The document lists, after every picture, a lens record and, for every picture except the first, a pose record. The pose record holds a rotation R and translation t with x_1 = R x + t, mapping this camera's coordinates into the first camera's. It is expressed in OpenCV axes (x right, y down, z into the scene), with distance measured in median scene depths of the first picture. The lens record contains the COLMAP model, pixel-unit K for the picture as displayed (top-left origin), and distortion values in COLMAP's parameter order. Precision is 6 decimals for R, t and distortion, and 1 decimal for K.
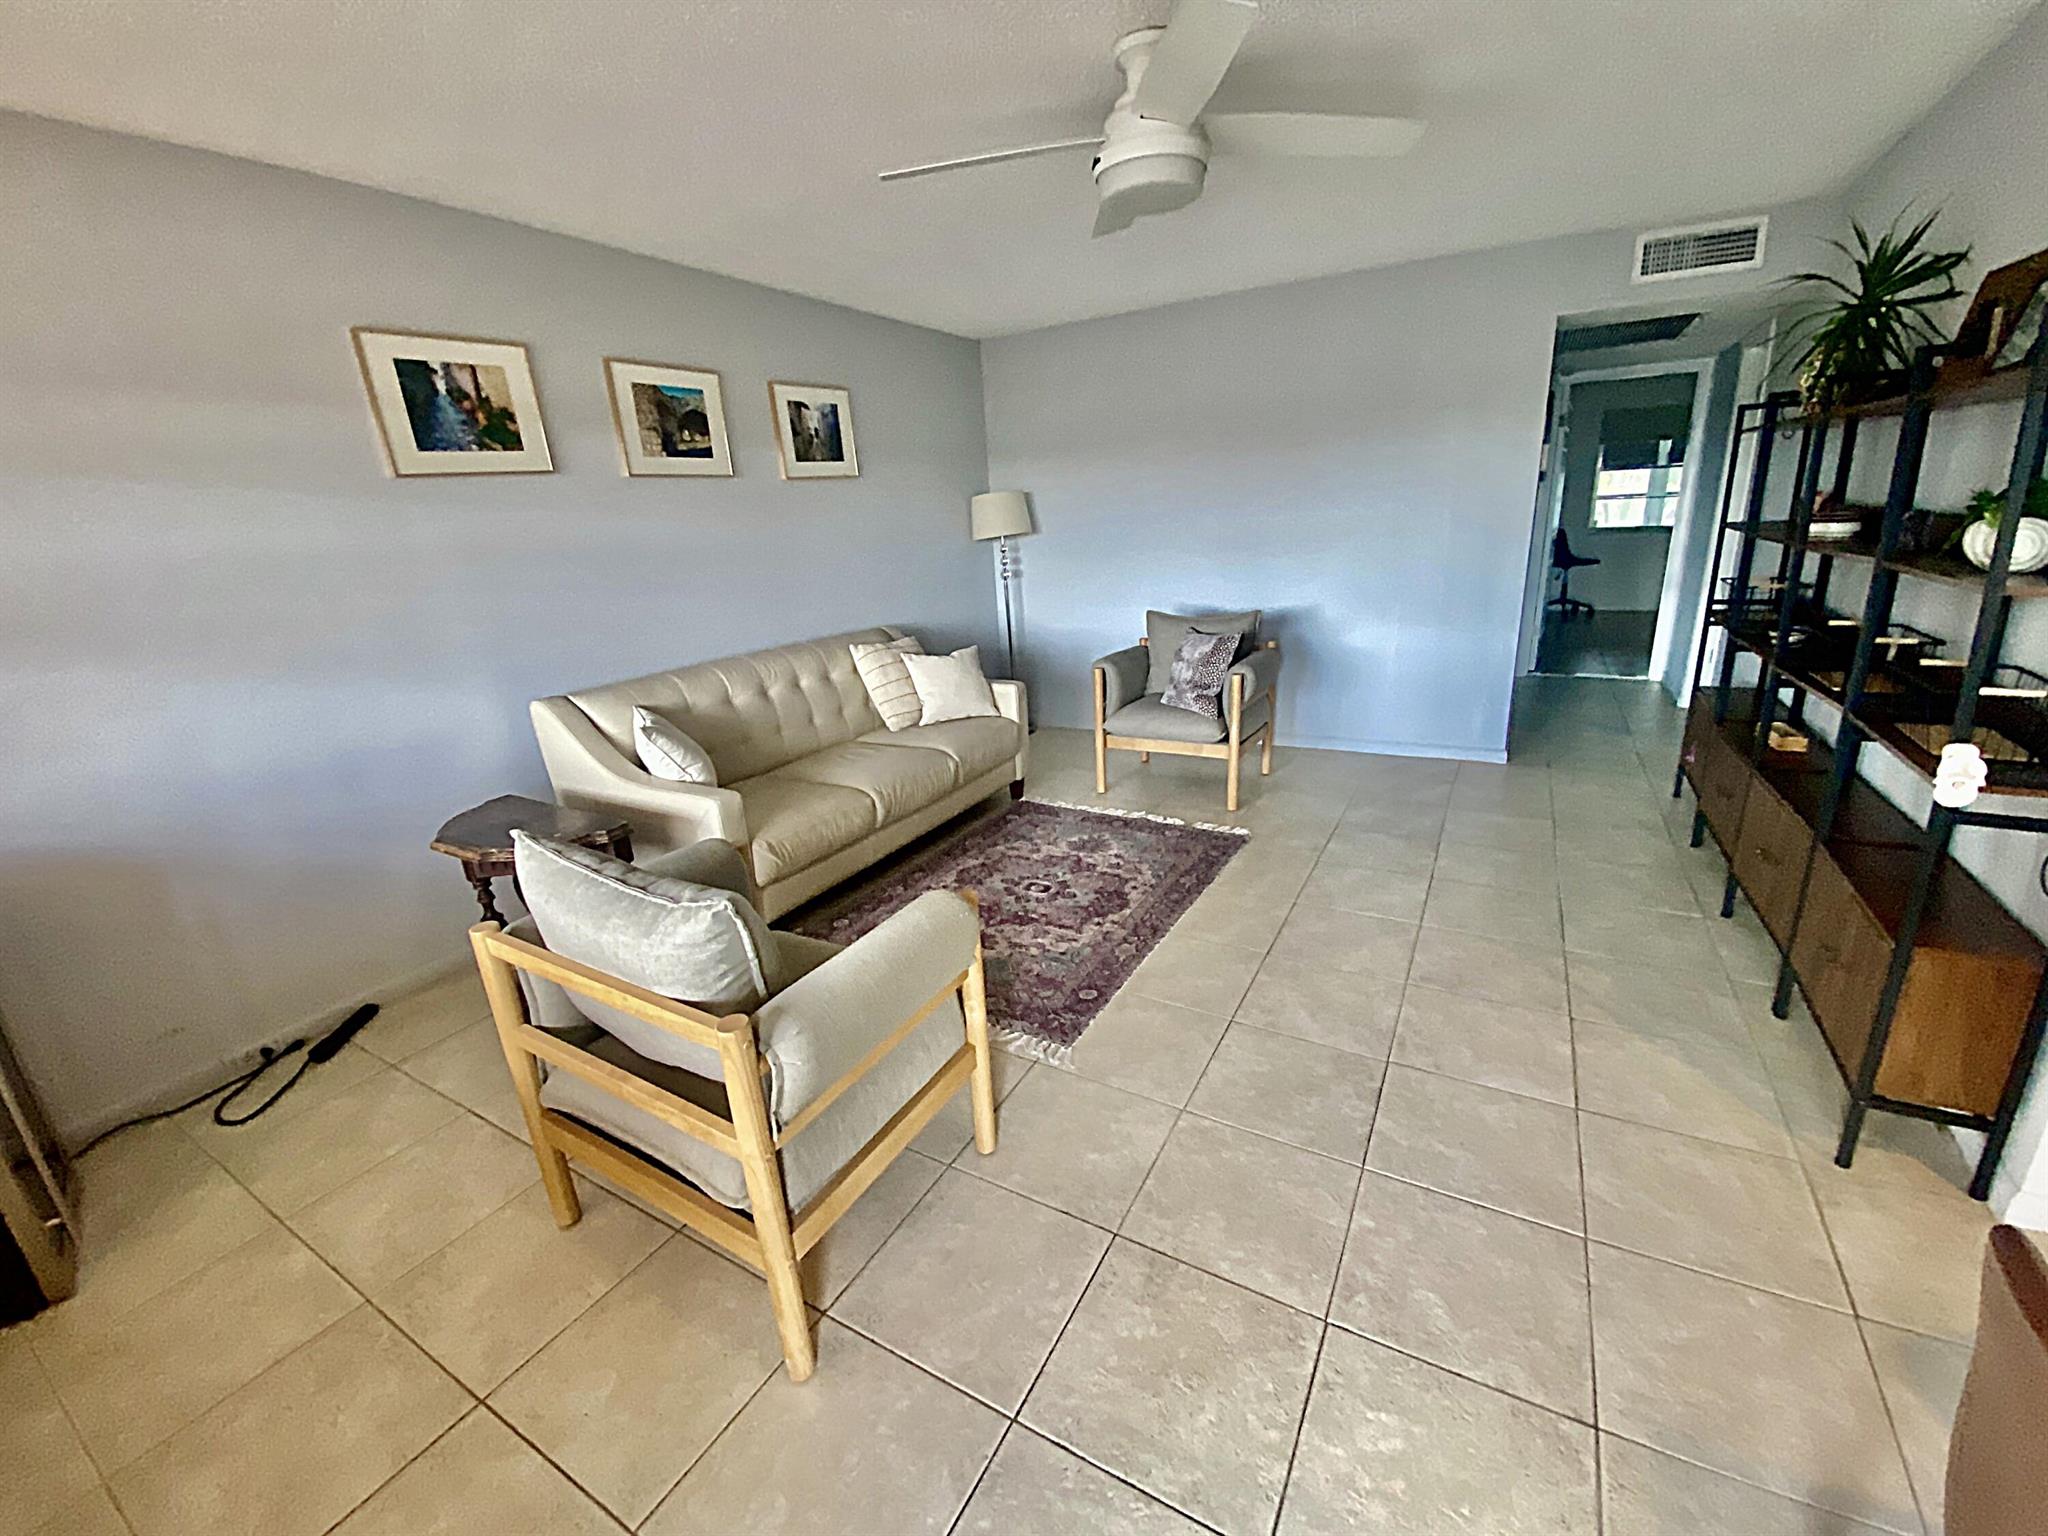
lens RADIAL K [[826.4, 0, 1025.6], [0, 826.4, 777.0], [0, 0, 1]] dist [0.024162, -0.006146]
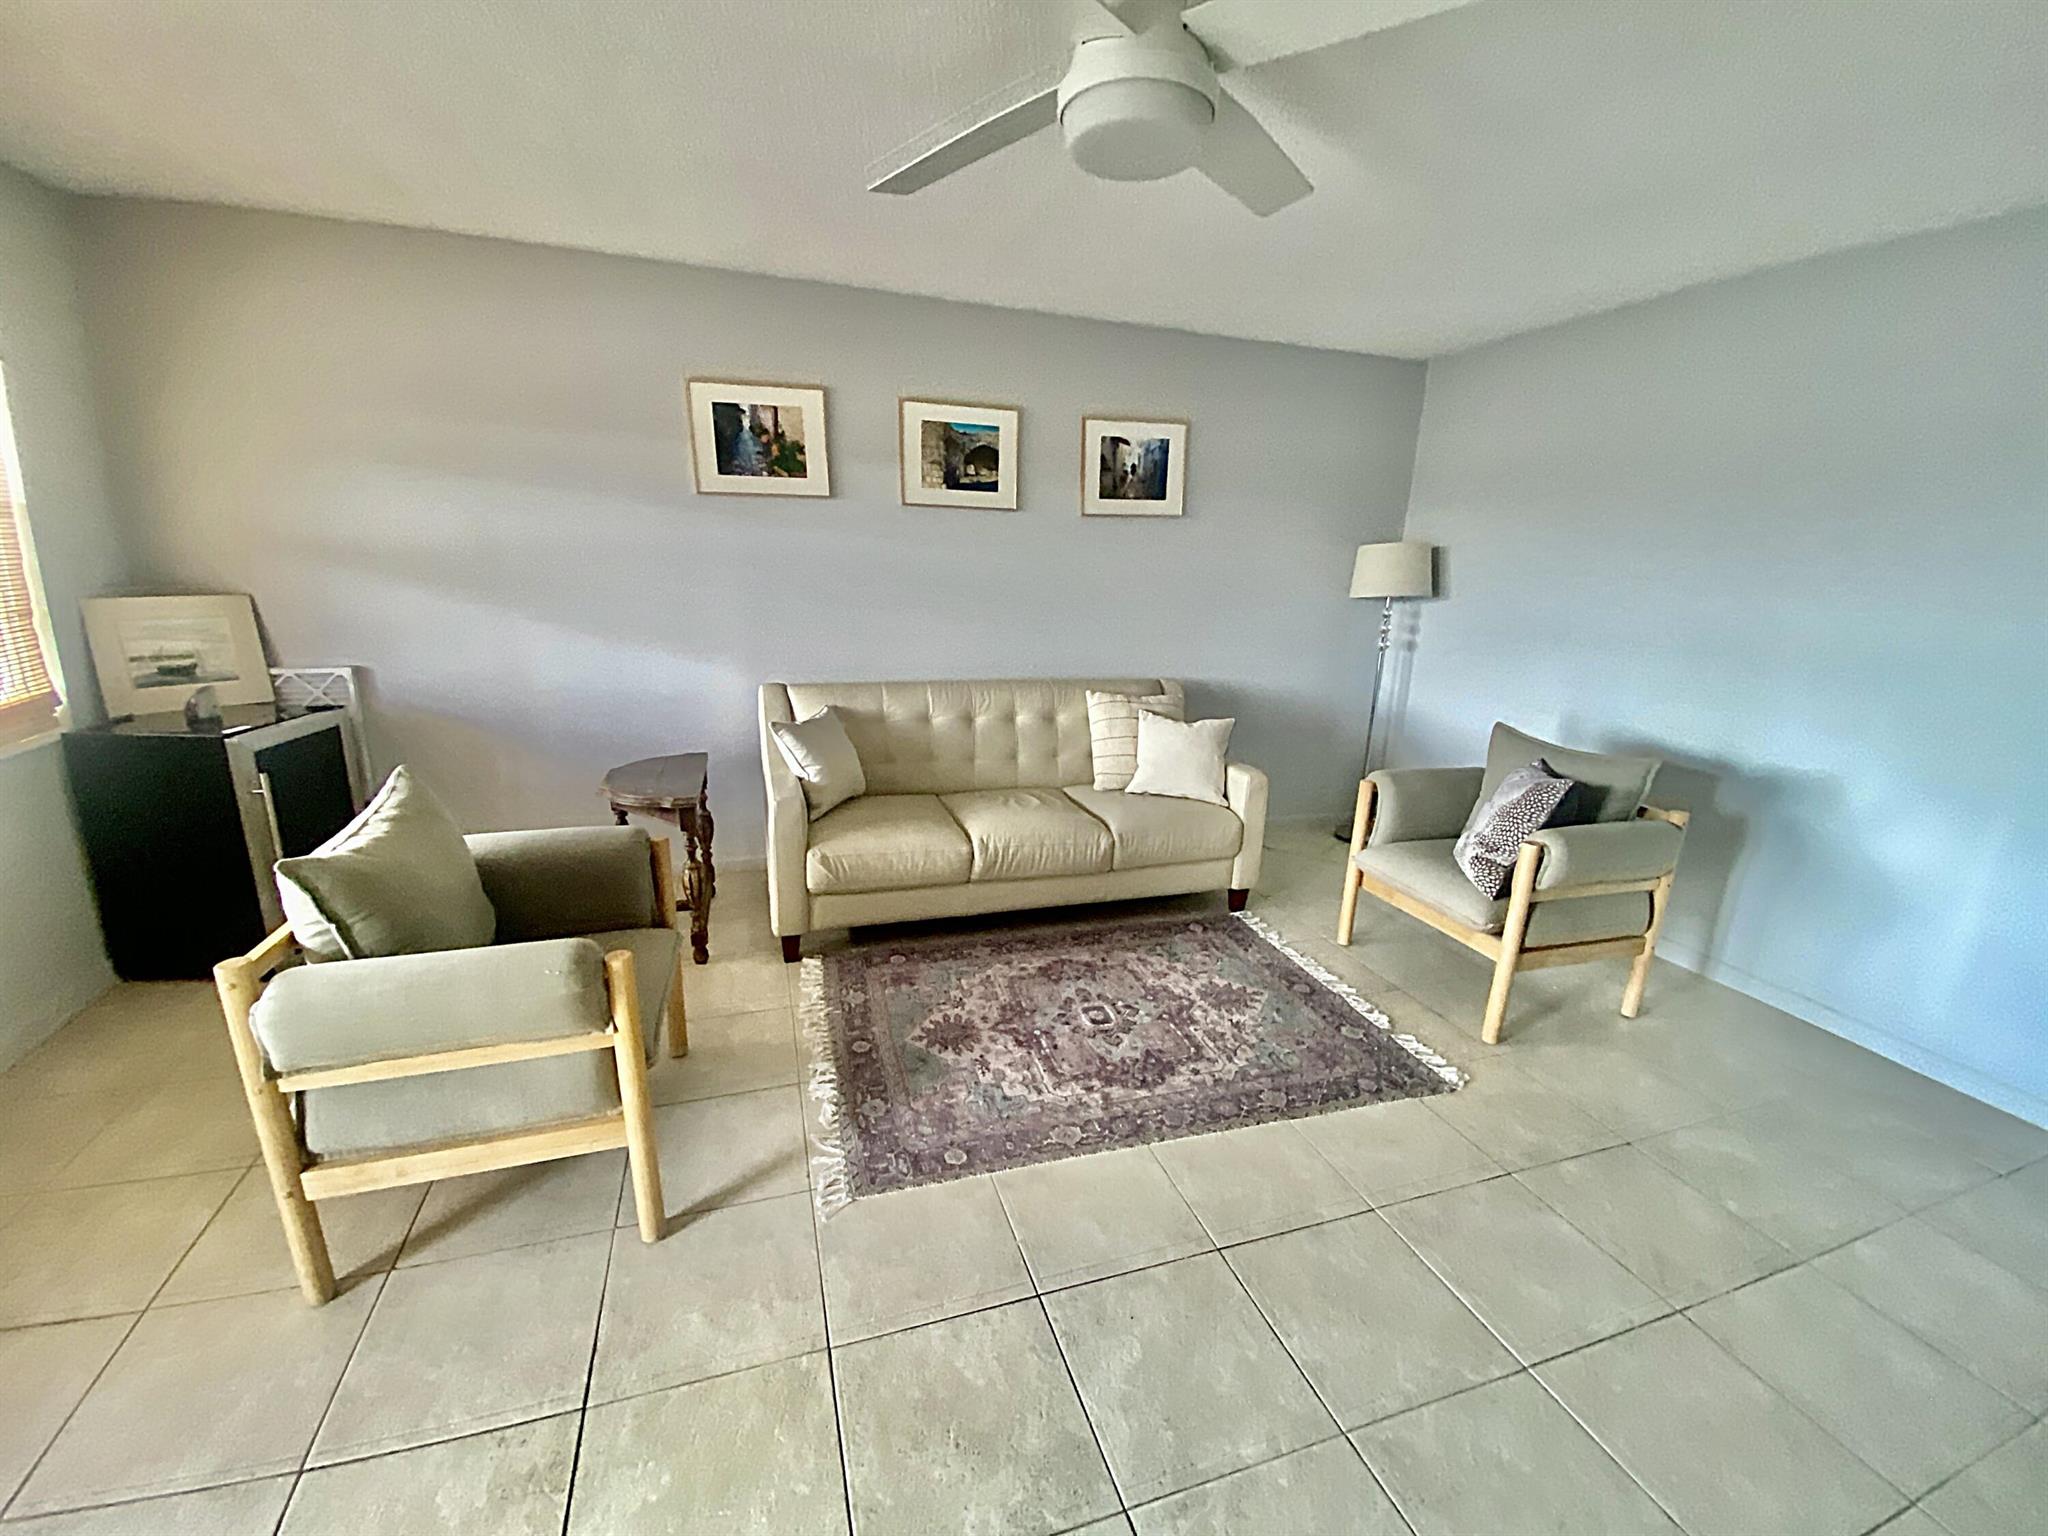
lens RADIAL K [[826.4, 0, 1027.0], [0, 826.4, 780.5], [0, 0, 1]] dist [0.024162, -0.006146]
pose [[0.741091, 0.250278, -0.623013, 0.461698], [-0.275991, 0.959460, 0.057139, -0.129286], [0.612057, 0.129601, 0.780122, 0.322552]]
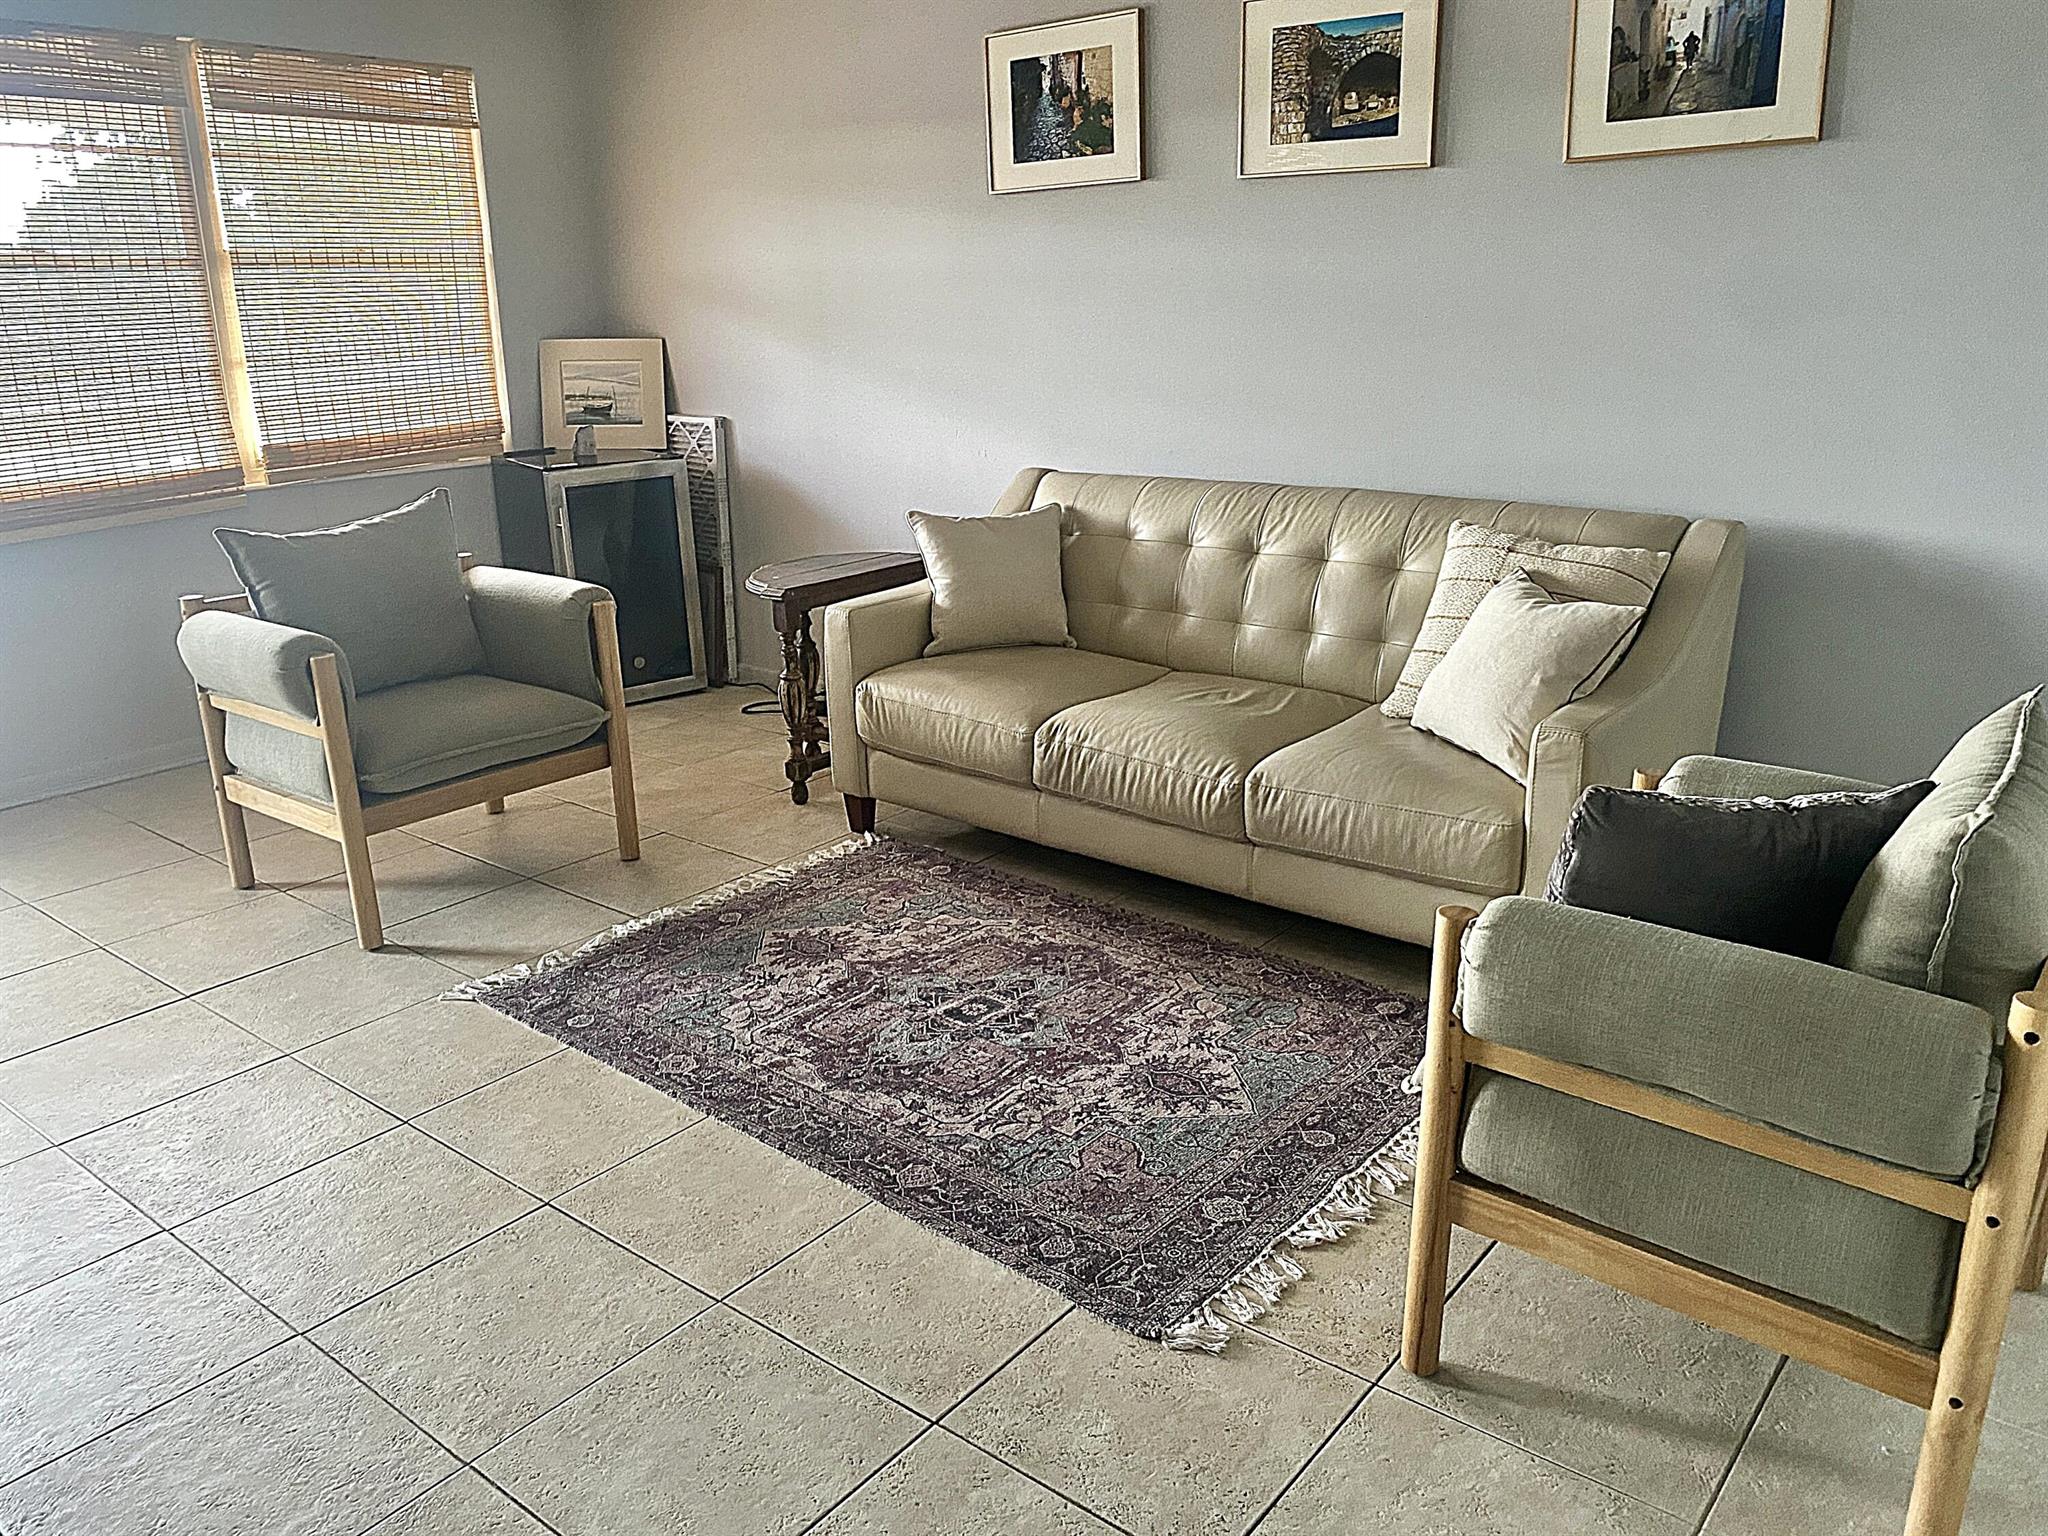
lens RADIAL K [[1569.7, 0, 1035.2], [0, 1569.7, 774.4], [0, 0, 1]] dist [0.043318, -0.012123]
pose [[-0.143901, 0.352519, -0.924674, 0.944299], [-0.288371, 0.878909, 0.379949, -0.410874], [0.946644, 0.321324, -0.024820, 1.128351]]
